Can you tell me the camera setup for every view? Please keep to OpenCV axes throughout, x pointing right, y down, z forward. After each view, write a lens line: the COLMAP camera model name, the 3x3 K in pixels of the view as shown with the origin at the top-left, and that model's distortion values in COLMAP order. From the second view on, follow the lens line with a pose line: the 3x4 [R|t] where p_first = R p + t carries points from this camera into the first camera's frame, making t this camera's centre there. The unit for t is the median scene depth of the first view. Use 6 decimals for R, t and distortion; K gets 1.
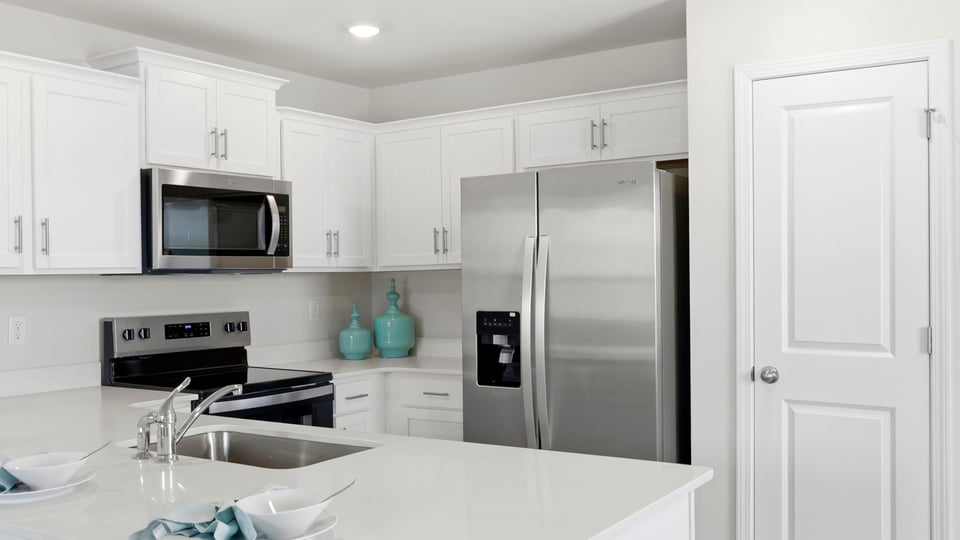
lens RADIAL K [[911.3, 0, 480.0], [0, 911.3, 270.0], [0, 0, 1]] dist [-0.016504, 0.007773]
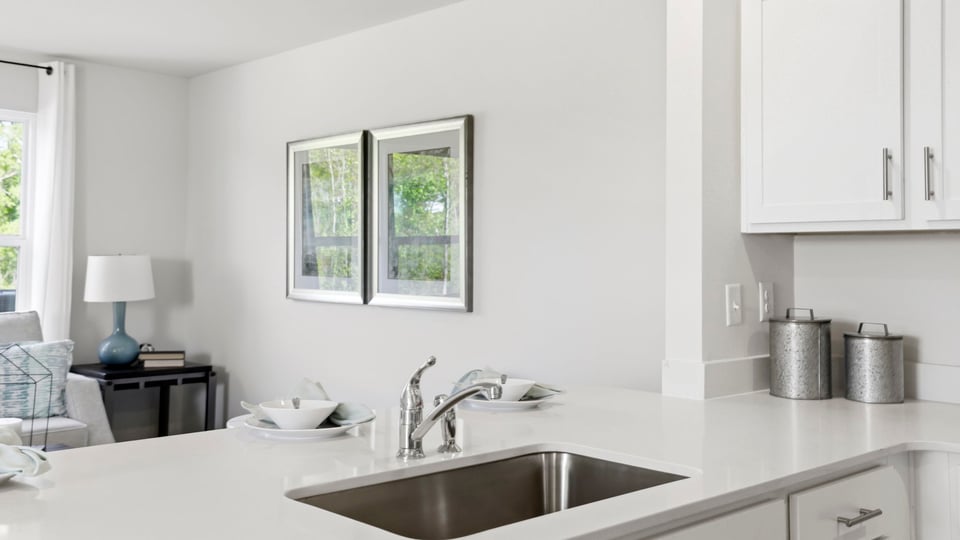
lens RADIAL K [[921.8, 0, 478.1], [0, 921.8, 229.1], [0, 0, 1]] dist [0.039480, -0.000662]
pose [[-0.214391, -0.022091, -0.976498, 0.225419], [-0.003988, 0.999756, -0.021742, 0.017616], [0.976740, -0.000766, -0.214426, 0.660369]]
